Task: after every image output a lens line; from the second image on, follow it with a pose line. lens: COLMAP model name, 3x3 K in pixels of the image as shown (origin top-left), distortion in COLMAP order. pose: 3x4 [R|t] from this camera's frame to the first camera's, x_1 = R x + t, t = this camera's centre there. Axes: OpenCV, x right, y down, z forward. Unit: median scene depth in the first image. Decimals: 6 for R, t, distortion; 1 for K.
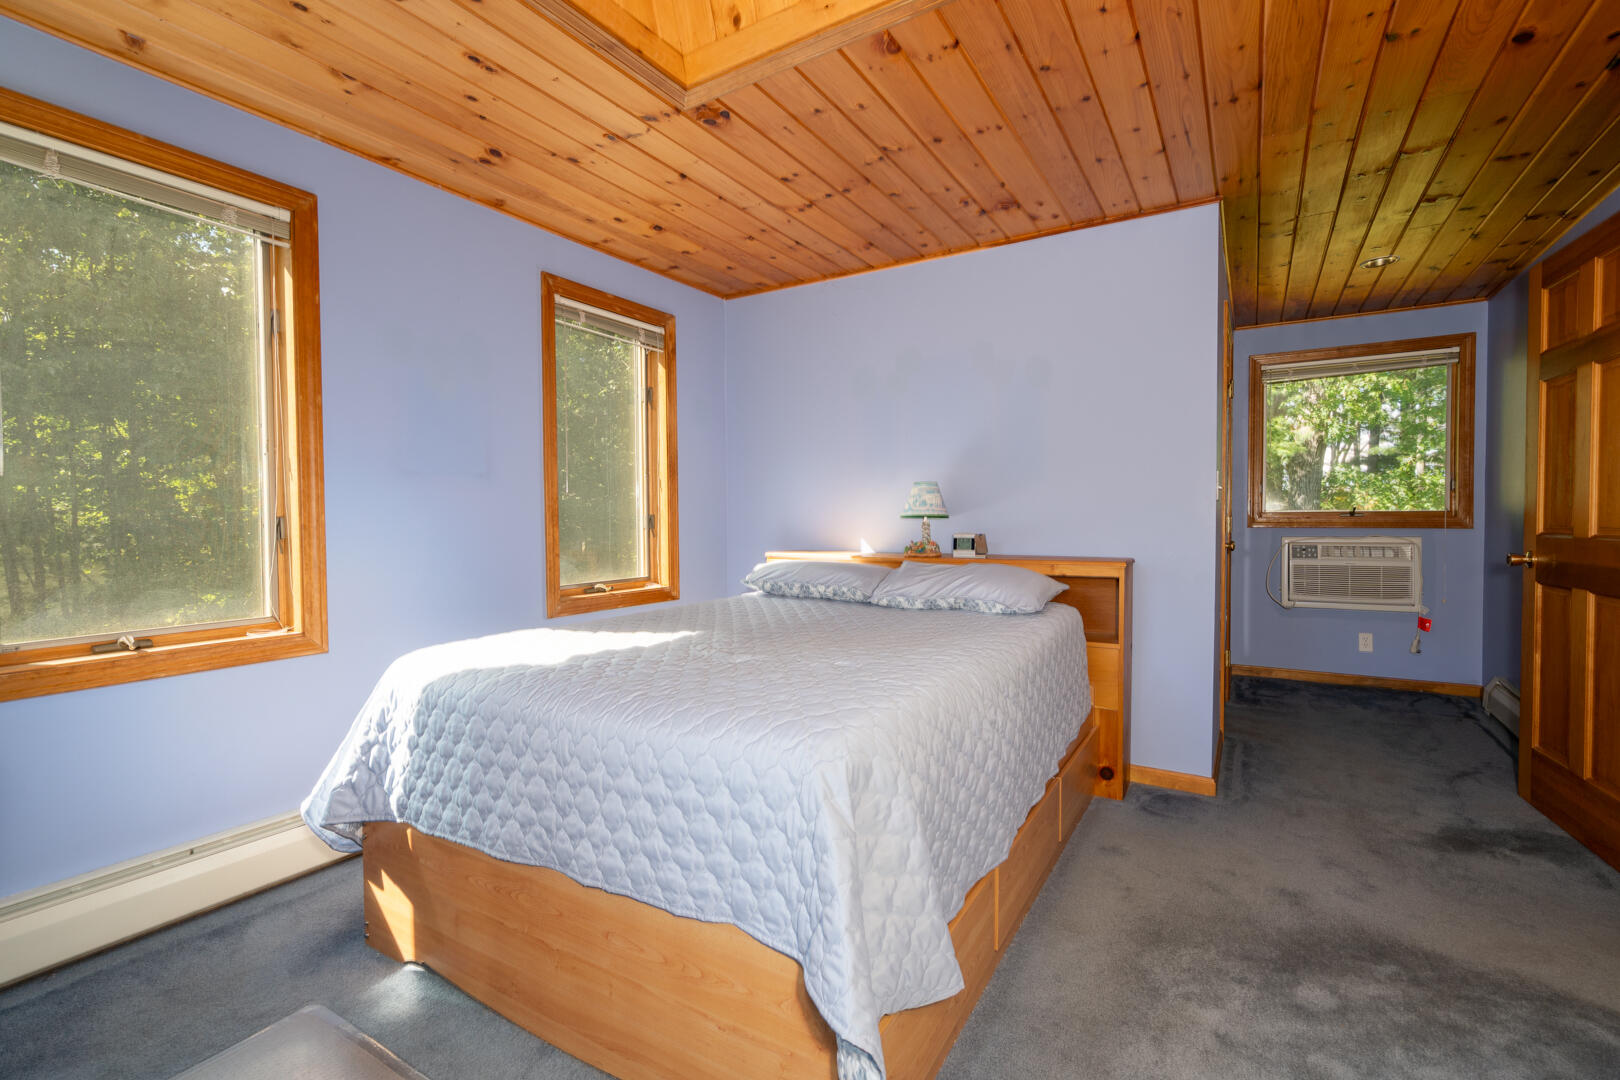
lens RADIAL K [[738.9, 0, 807.0], [0, 738.9, 535.4], [0, 0, 1]] dist [-0.000435, -0.000062]
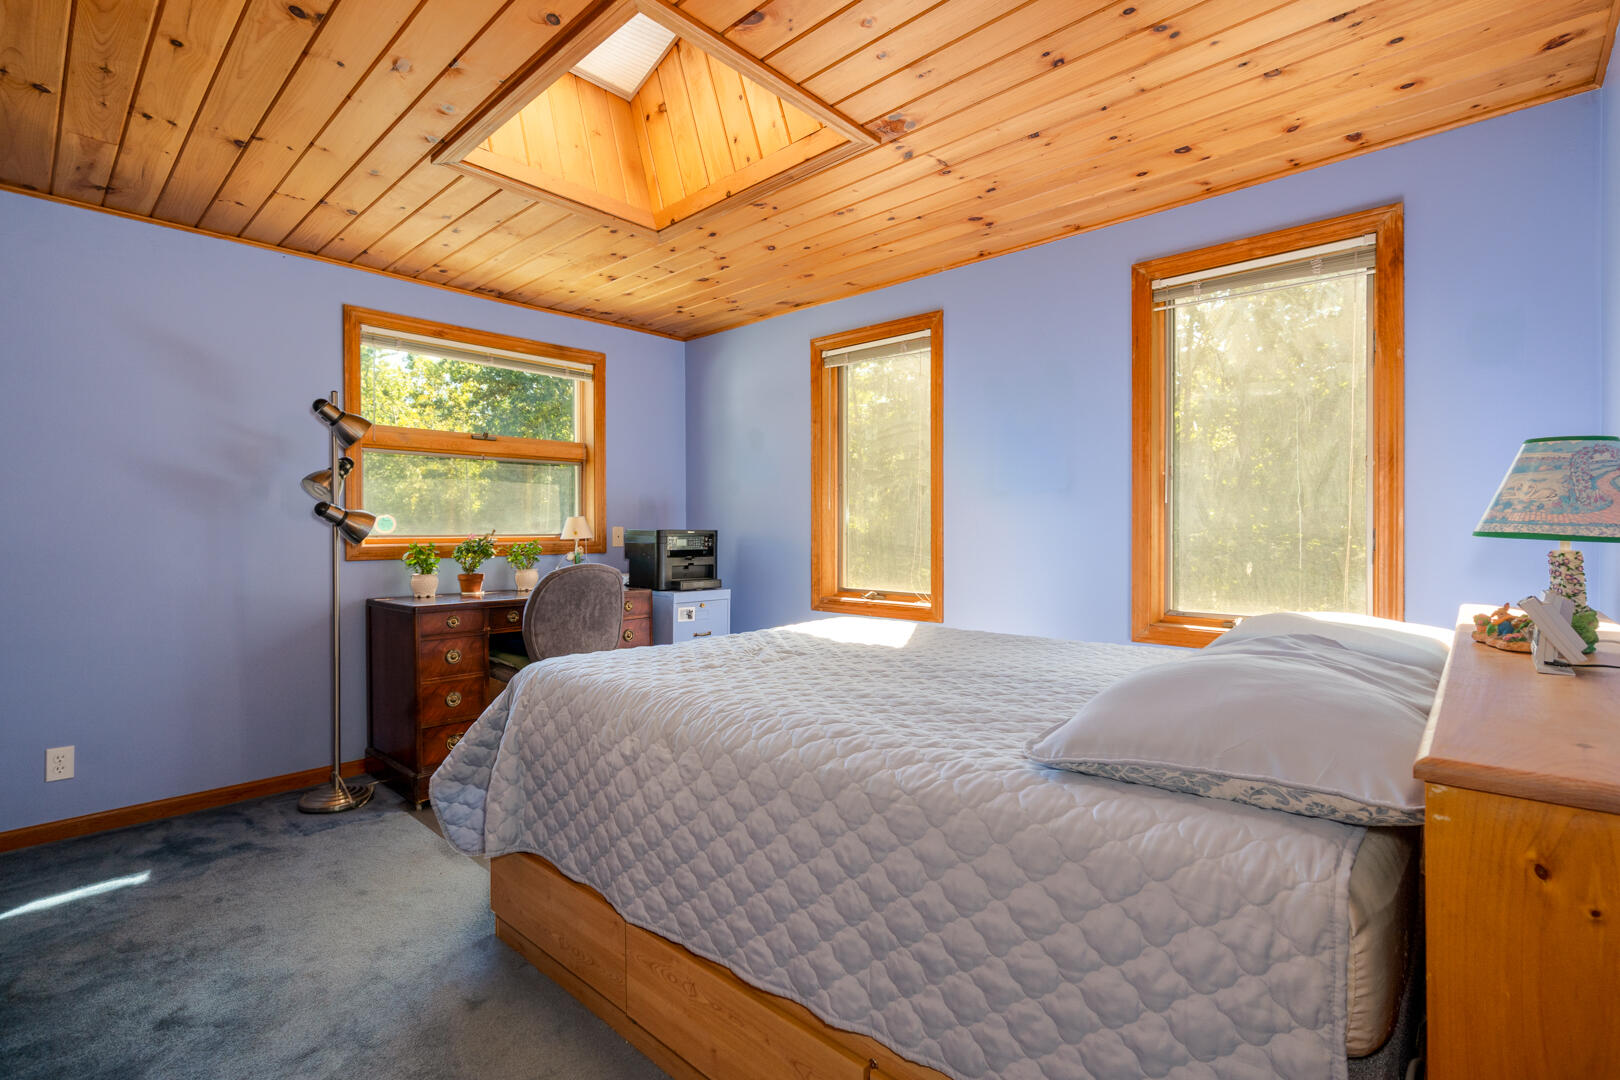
lens RADIAL K [[738.9, 0, 807.3], [0, 738.9, 534.9], [0, 0, 1]] dist [-0.000435, -0.000062]
pose [[-0.195579, 0.014592, -0.980579, 0.673772], [-0.021701, 0.999580, 0.019203, -0.034939], [0.980448, 0.025035, -0.195180, 0.857965]]
